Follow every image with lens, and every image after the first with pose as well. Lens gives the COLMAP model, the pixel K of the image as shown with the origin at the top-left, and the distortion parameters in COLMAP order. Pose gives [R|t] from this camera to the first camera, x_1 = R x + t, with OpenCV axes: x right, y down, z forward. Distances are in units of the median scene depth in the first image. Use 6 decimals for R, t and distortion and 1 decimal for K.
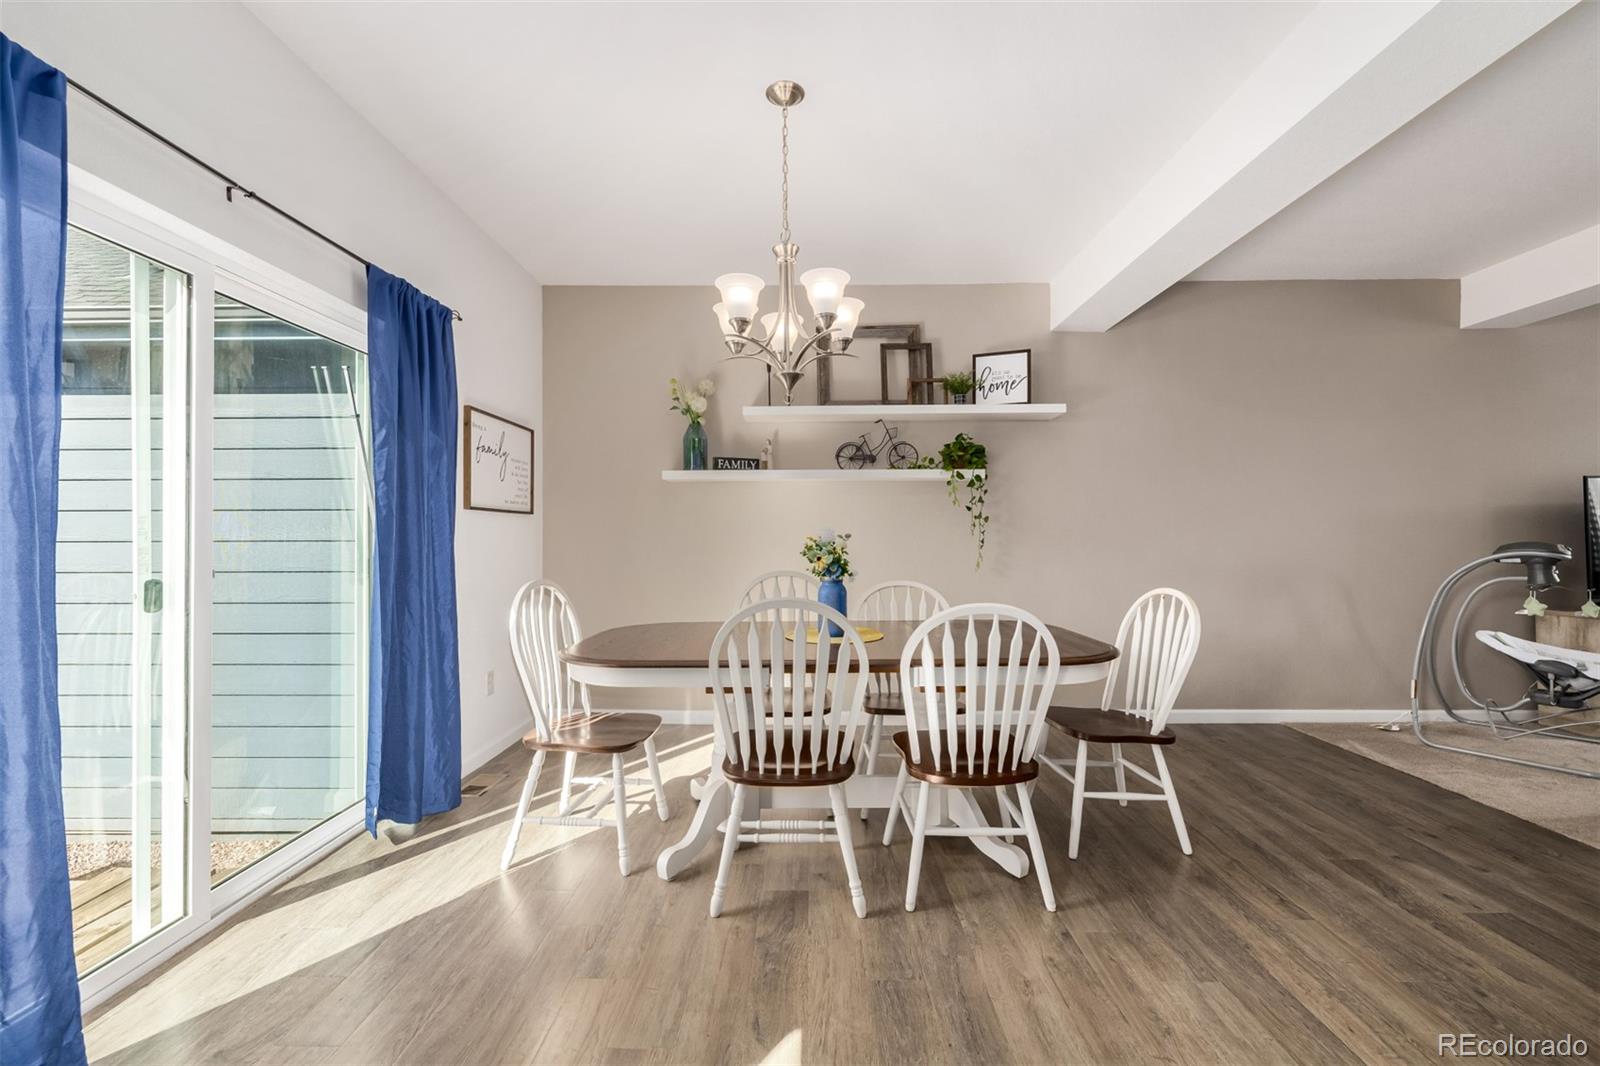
lens RADIAL K [[706.1, 0, 794.0], [0, 706.1, 527.6], [0, 0, 1]] dist [0.027928, 0.000007]
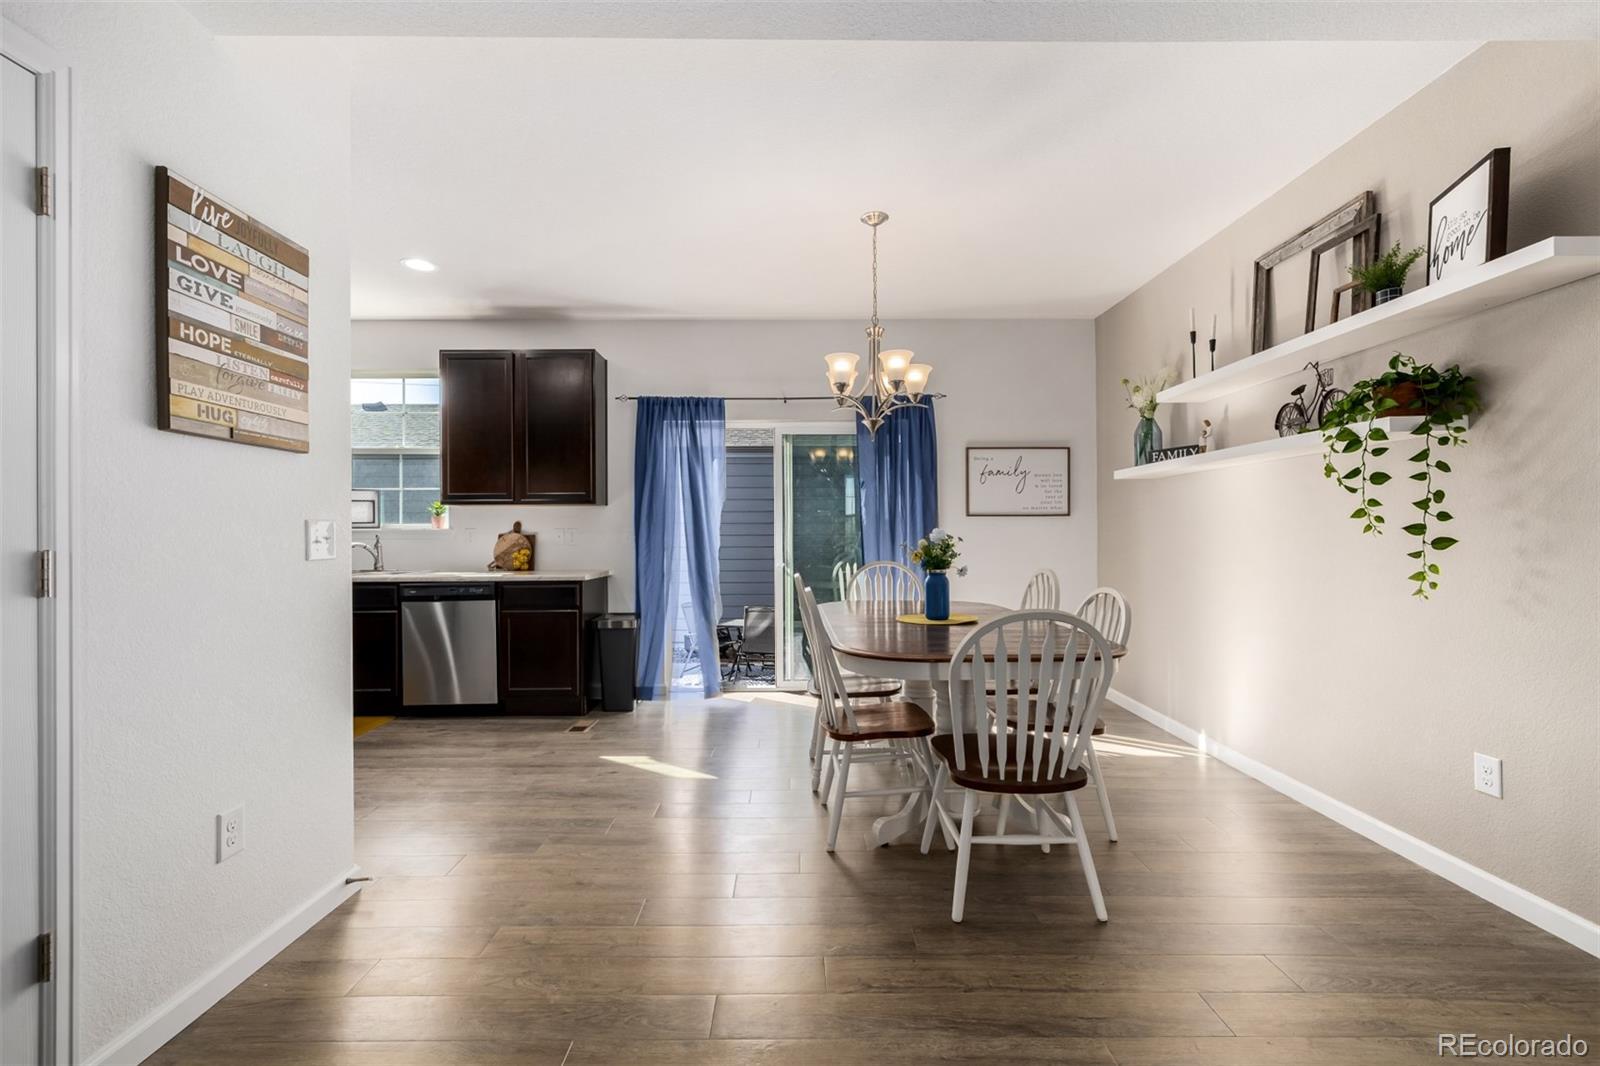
lens RADIAL K [[677.5, 0, 800.0], [0, 677.5, 533.0], [0, 0, 1]] dist [0.000696, -0.000046]
pose [[0.035156, 0.001060, -0.999381, 1.334534], [0.010907, 0.999939, 0.001444, 0.008307], [0.999322, -0.010951, 0.035142, 0.863240]]
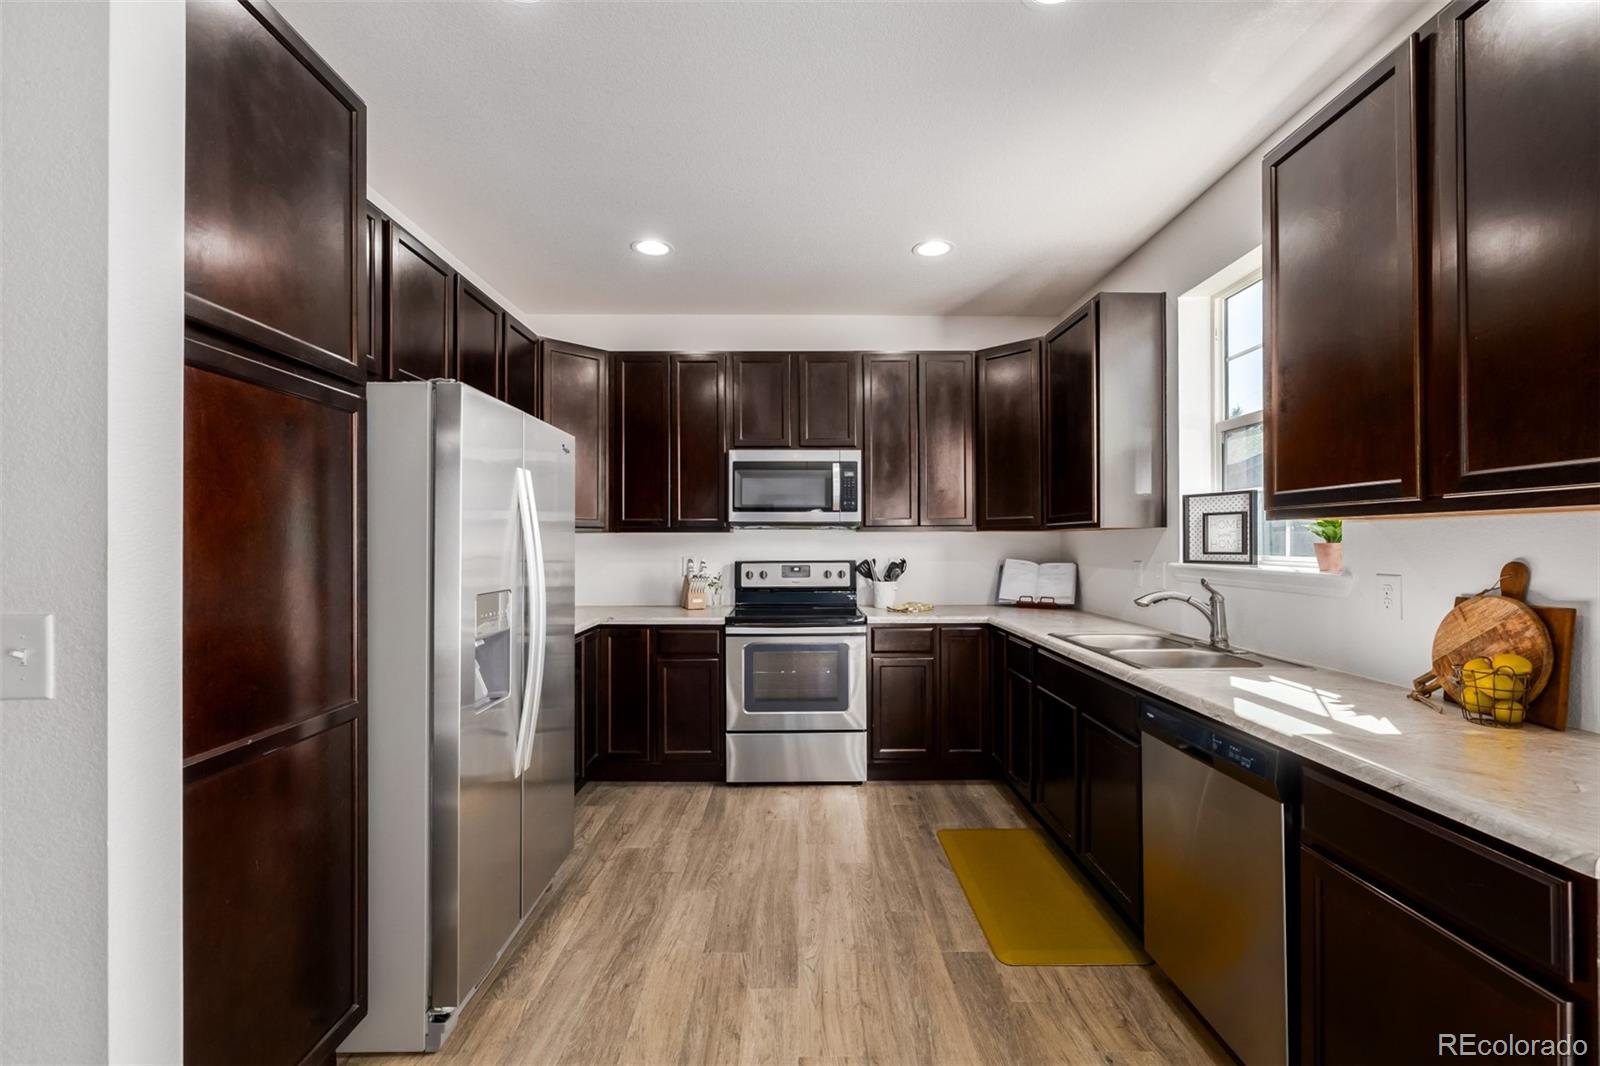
lens RADIAL K [[677.5, 0, 800.0], [0, 677.5, 533.0], [0, 0, 1]] dist [0.000696, -0.000046]
pose [[-0.999668, 0.001930, -0.025686, 0.020962], [0.002308, 0.999889, -0.014713, -0.050669], [0.025655, -0.014768, -0.999562, 0.728203]]
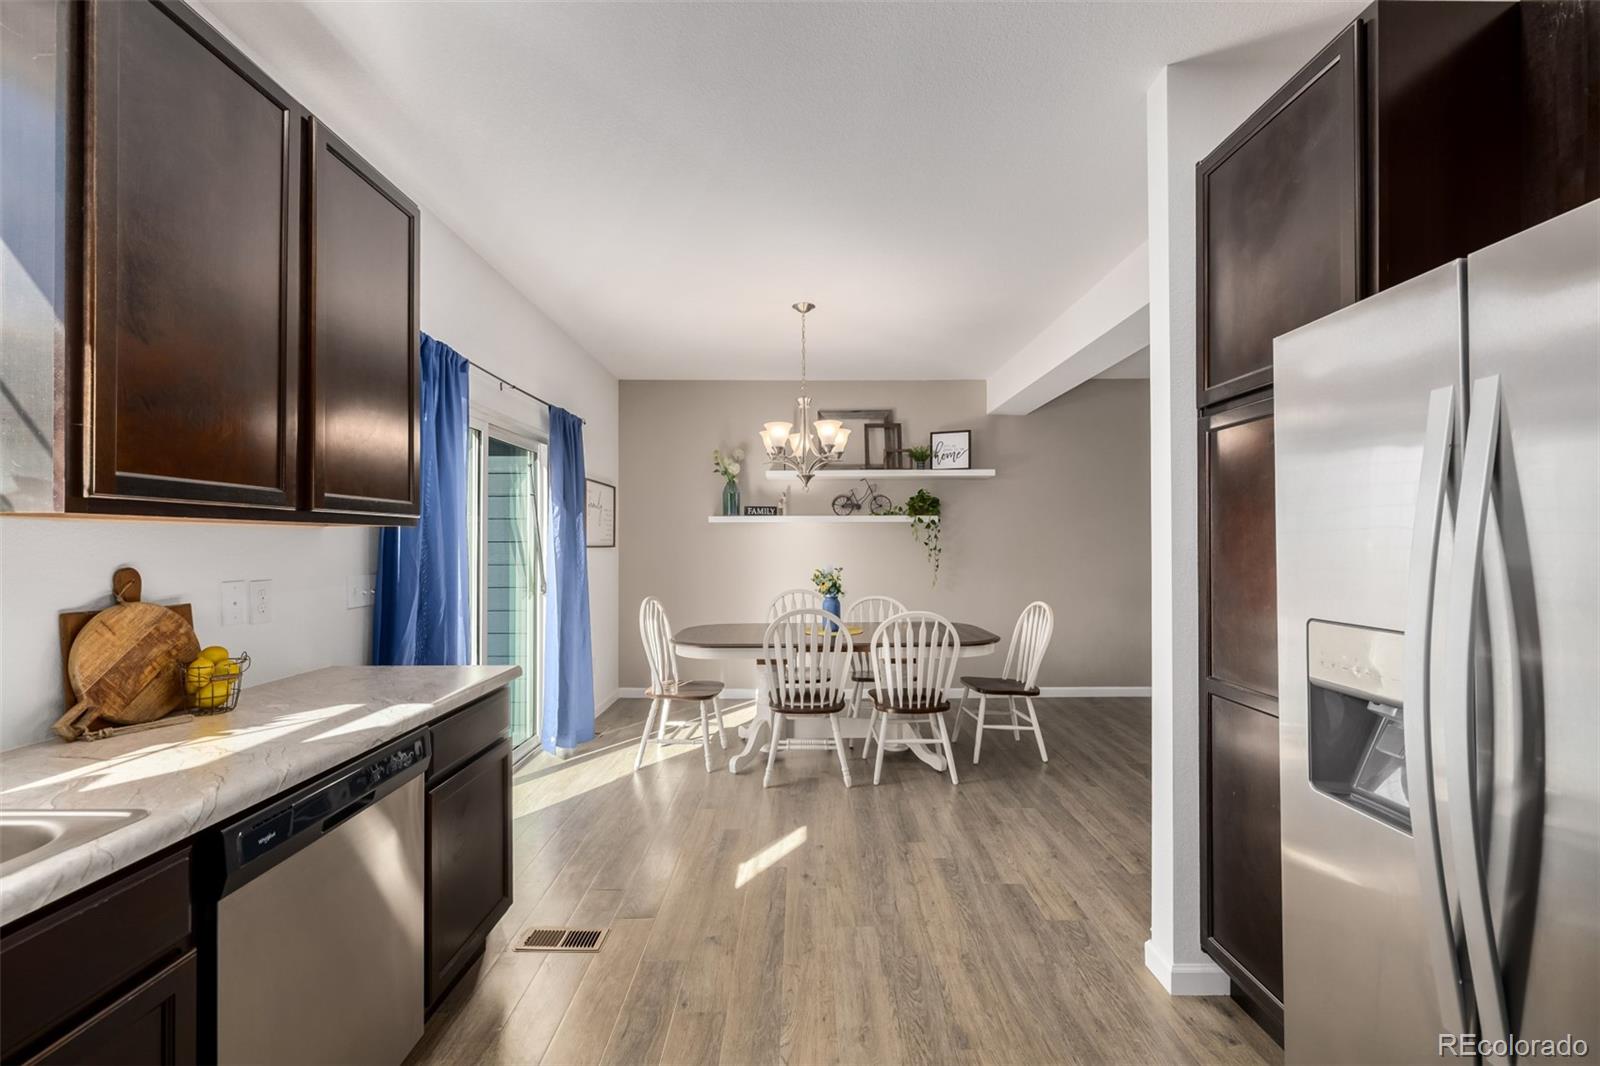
lens RADIAL K [[662.8, 0, 804.5], [0, 662.8, 537.3], [0, 0, 1]] dist [-0.000065, -0.000073]
pose [[0.999758, 0.000575, 0.021991, -0.041517], [-0.000508, 0.999995, -0.003065, -0.058773], [-0.021993, 0.003053, 0.999753, -0.522962]]
